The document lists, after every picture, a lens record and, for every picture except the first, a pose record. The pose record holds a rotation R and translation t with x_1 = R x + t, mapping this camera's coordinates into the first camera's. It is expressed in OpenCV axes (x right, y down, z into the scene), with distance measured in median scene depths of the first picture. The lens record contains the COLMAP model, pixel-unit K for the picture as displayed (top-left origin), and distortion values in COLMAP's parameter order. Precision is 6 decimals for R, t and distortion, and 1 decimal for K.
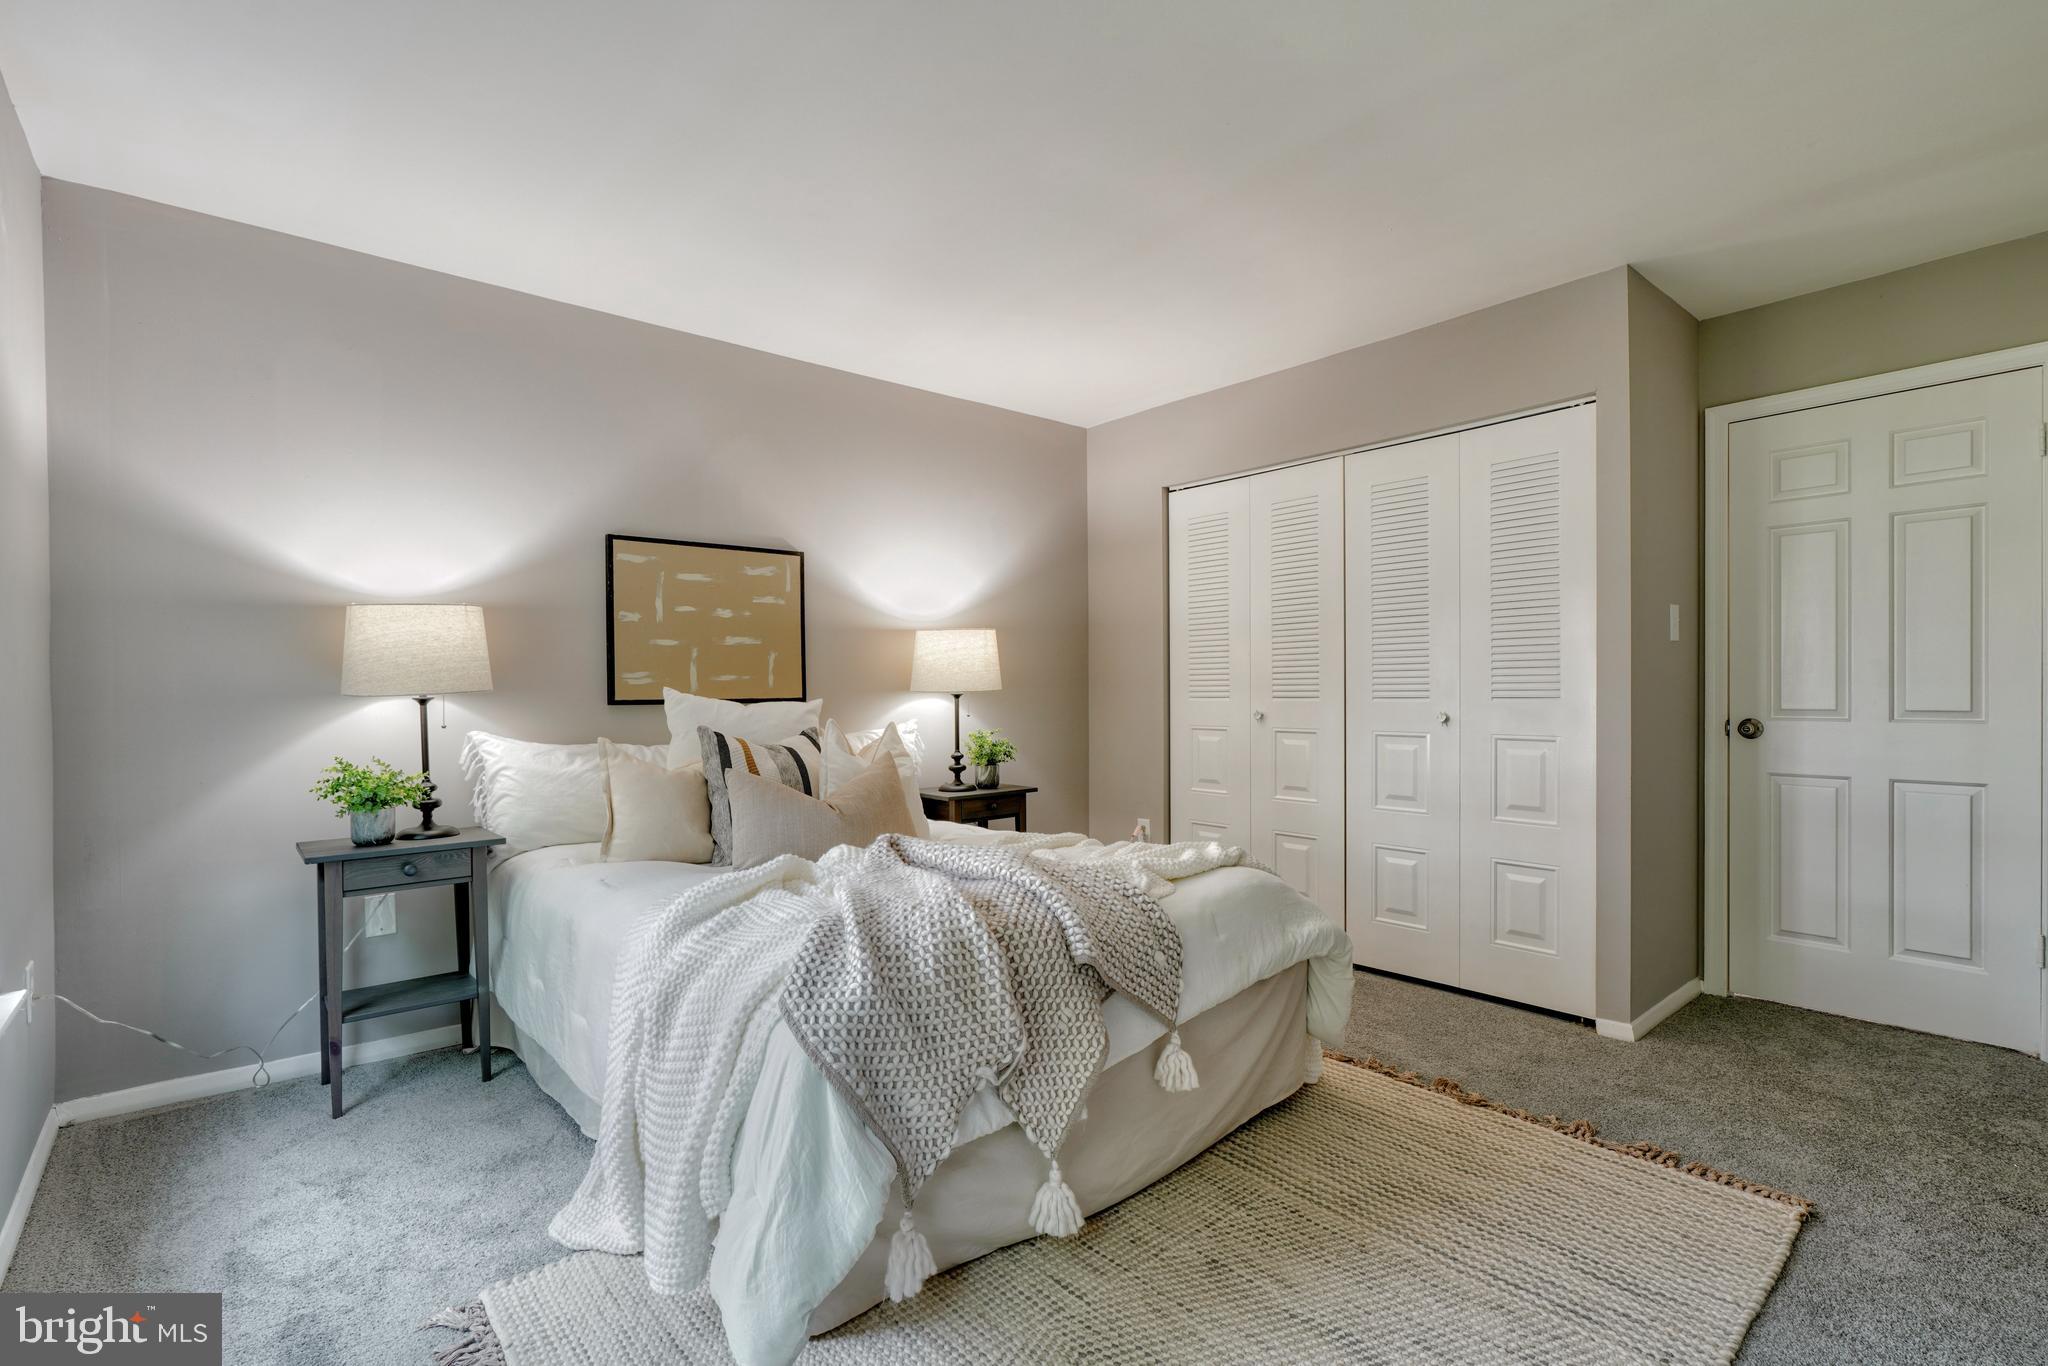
lens RADIAL K [[945.9, 0, 1037.2], [0, 945.9, 691.5], [0, 0, 1]] dist [-0.000601, 0.000298]
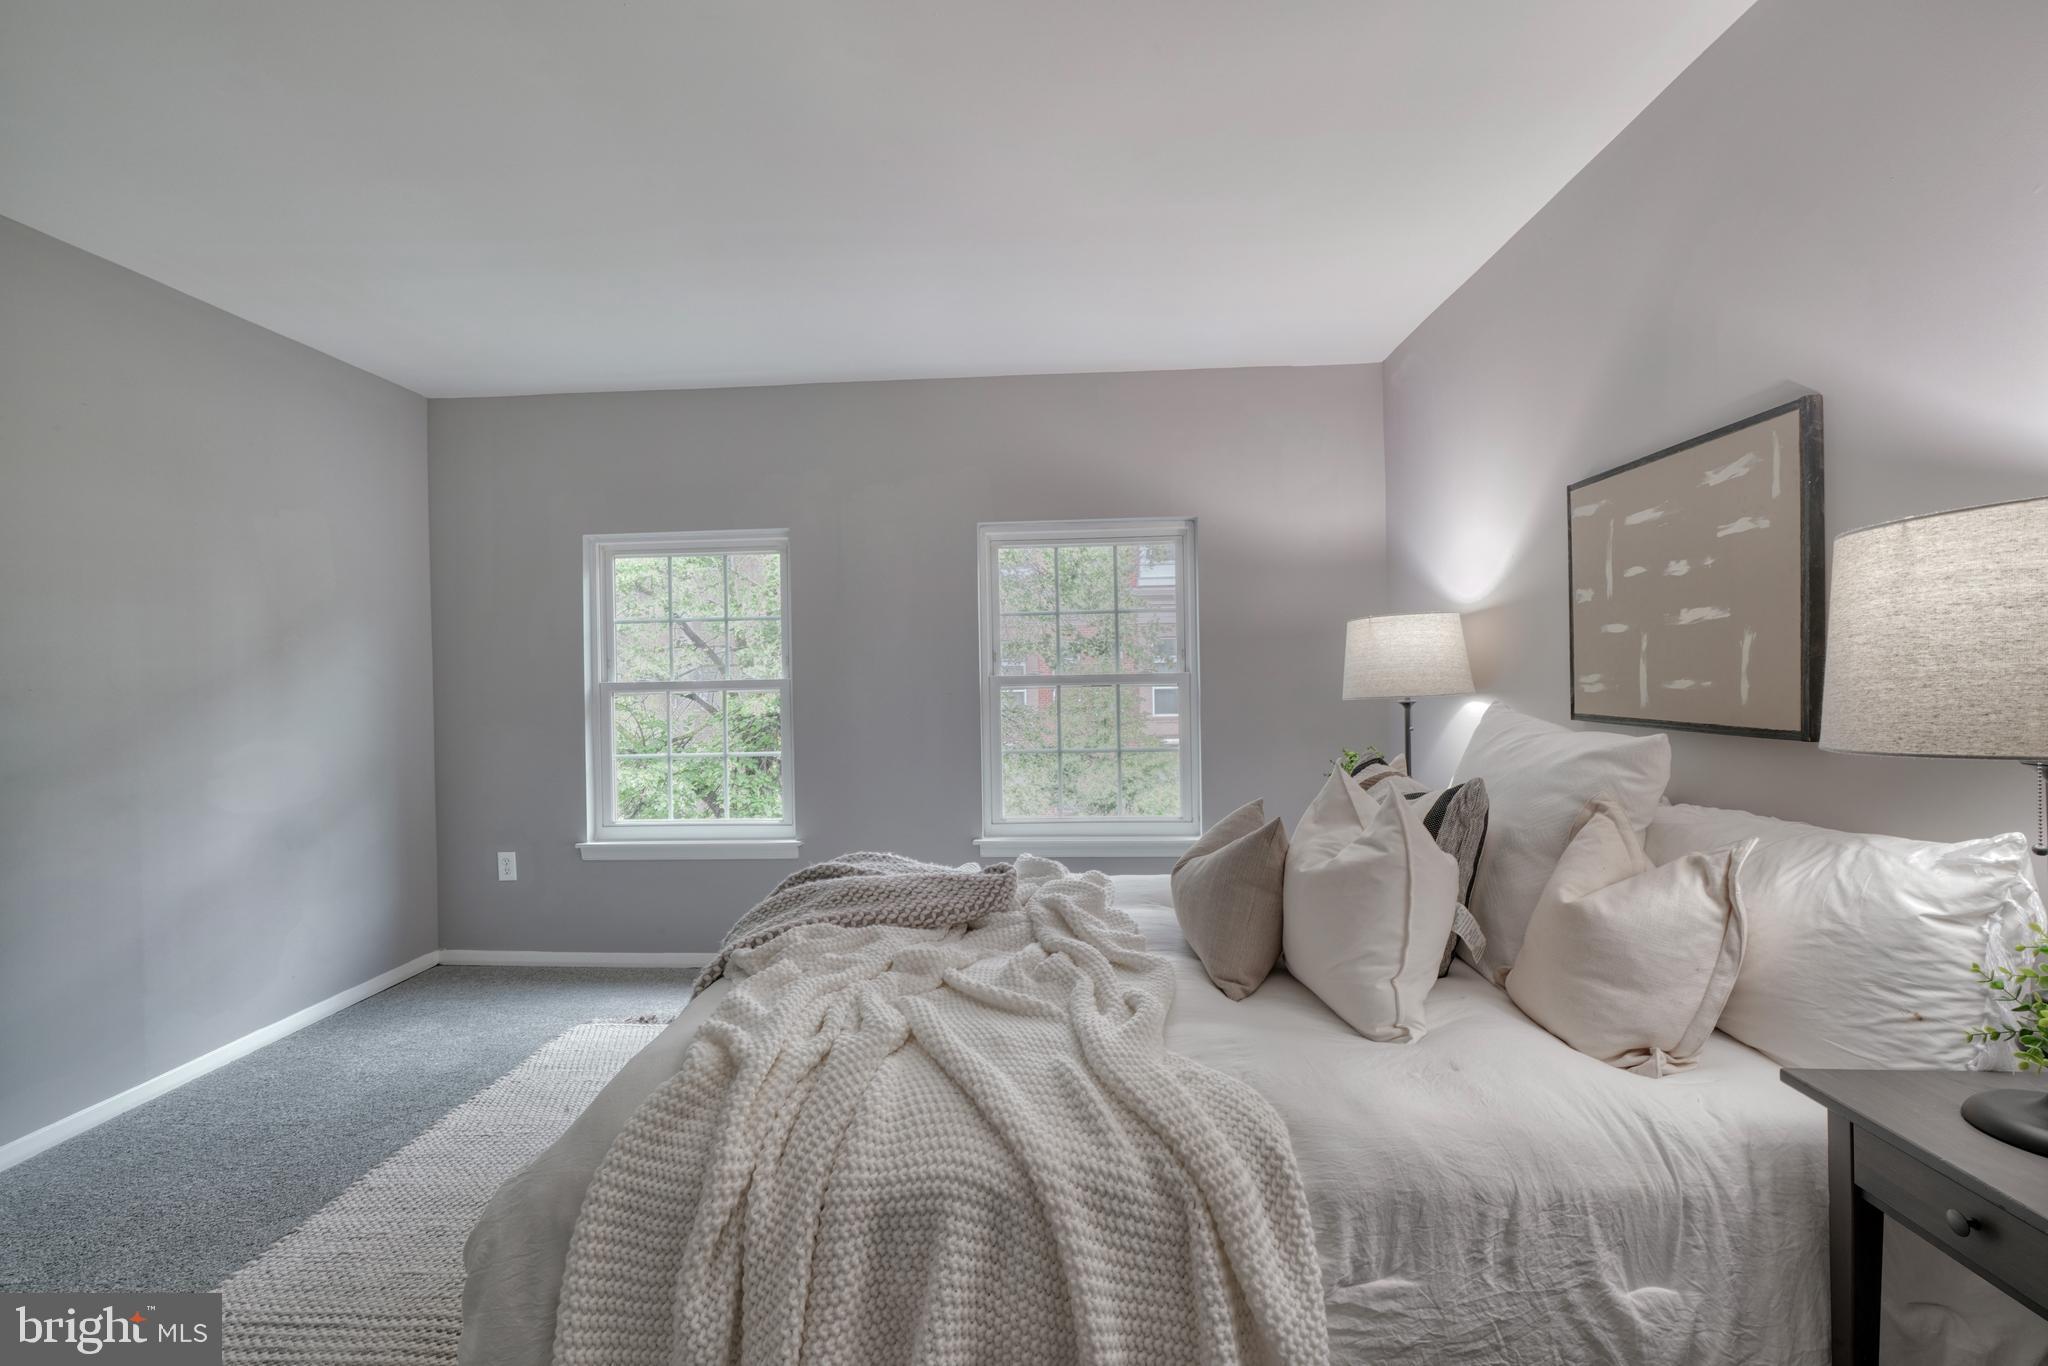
lens RADIAL K [[912.6, 0, 1011.2], [0, 912.6, 669.2], [0, 0, 1]] dist [-0.003679, 0.001183]
pose [[-0.701046, 0.017642, -0.712897, 0.321528], [0.022459, 0.999744, 0.002655, -0.032972], [0.712762, -0.014150, -0.701263, 1.076096]]
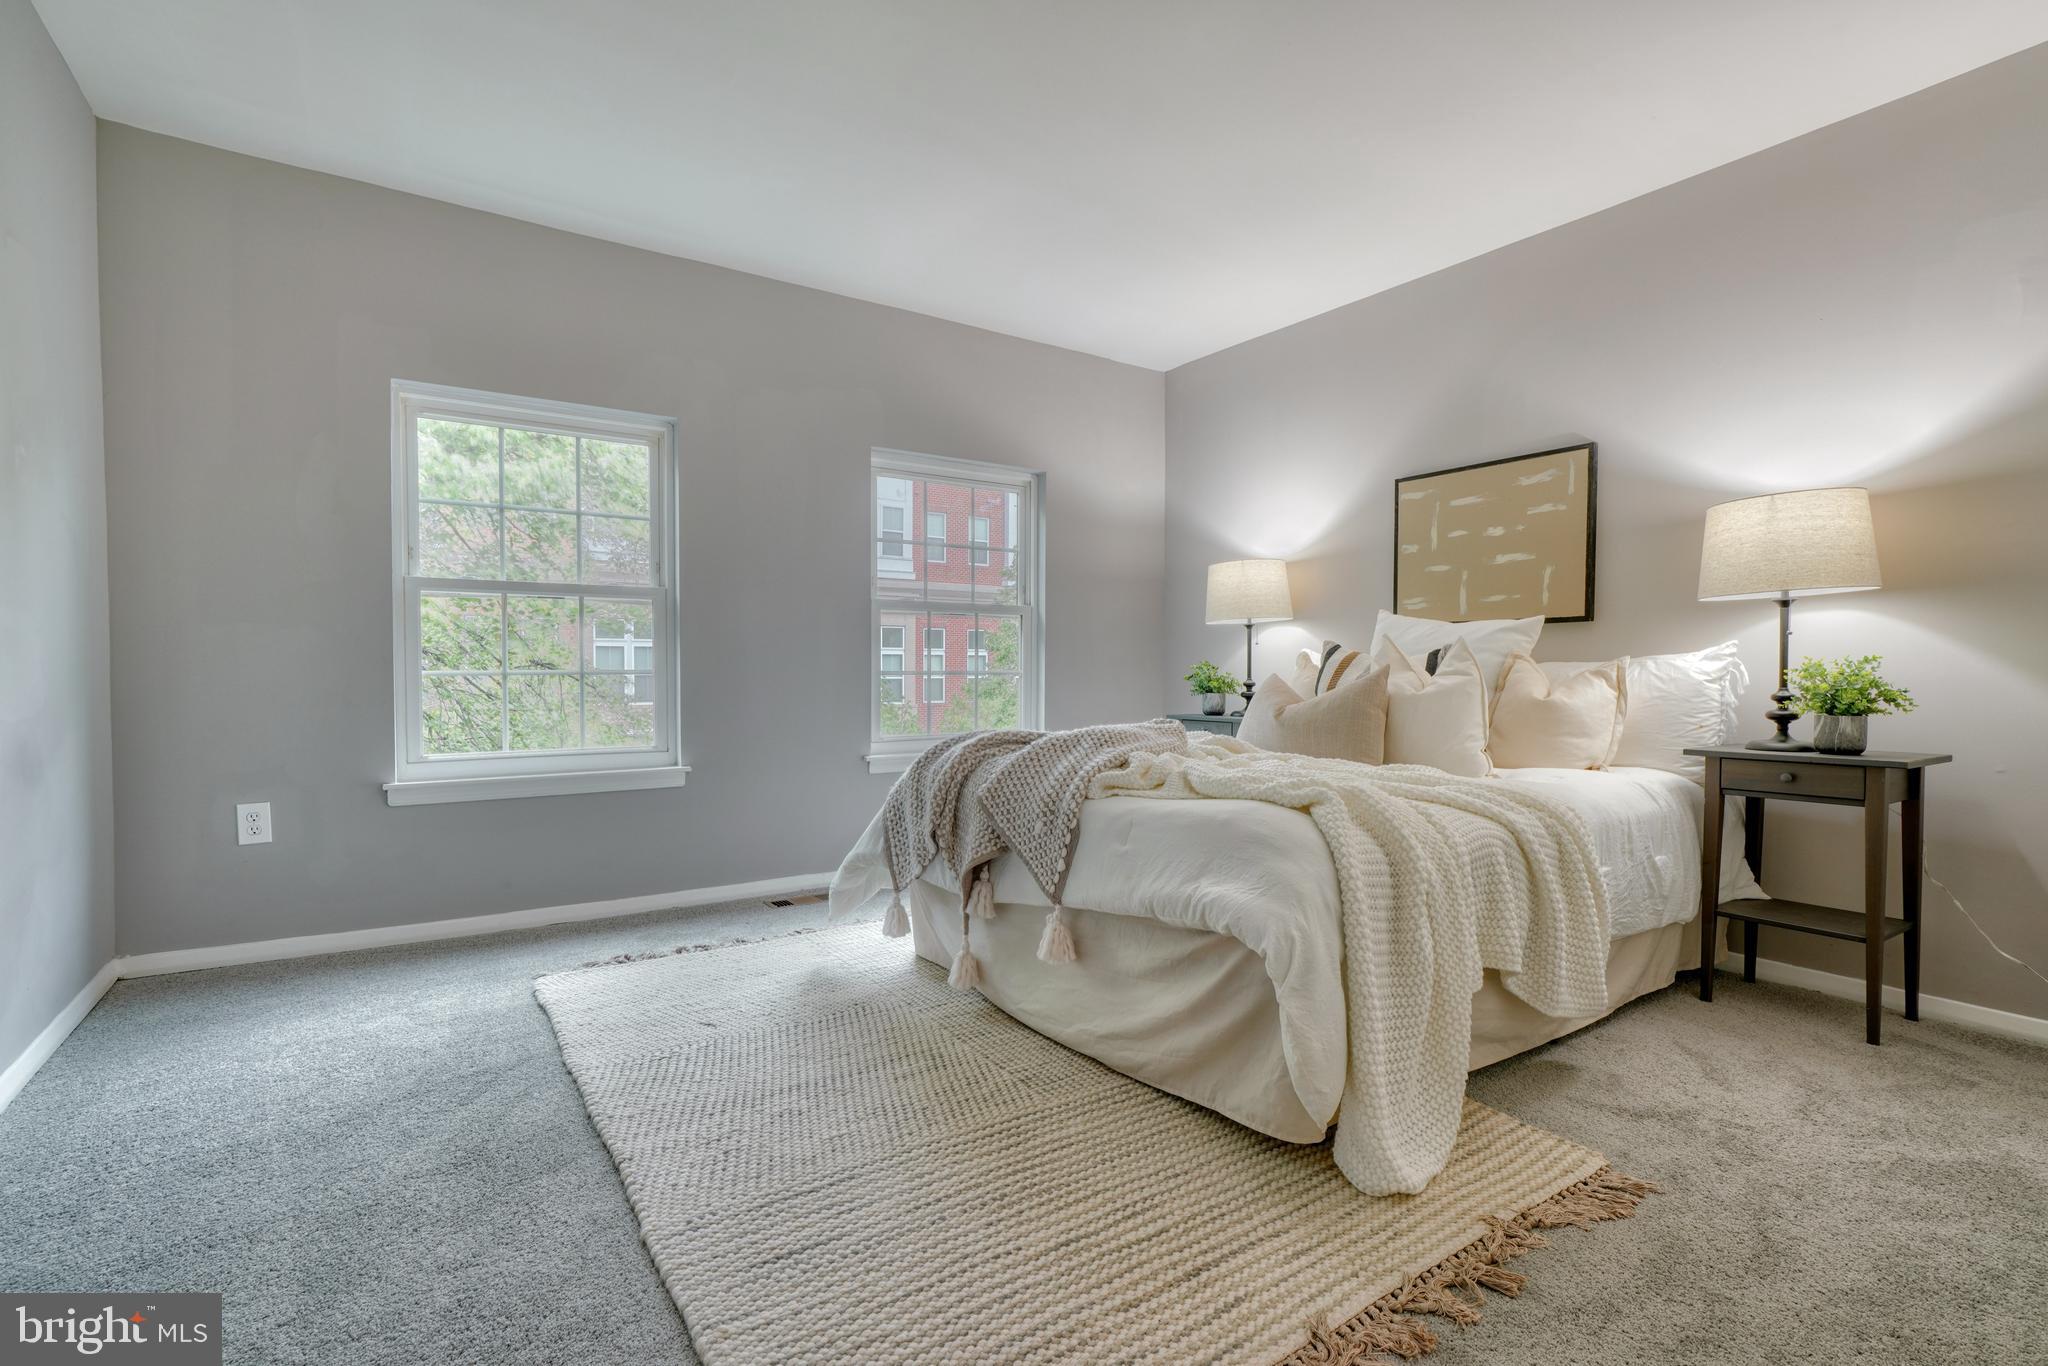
lens RADIAL K [[946.4, 0, 1019.4], [0, 946.4, 683.4], [0, 0, 1]] dist [-0.005762, 0.002424]
pose [[-0.122138, 0.023135, -0.992243, 0.679580], [-0.003871, 0.999710, 0.023785, 0.050698], [0.992506, 0.006746, -0.122013, 0.624495]]
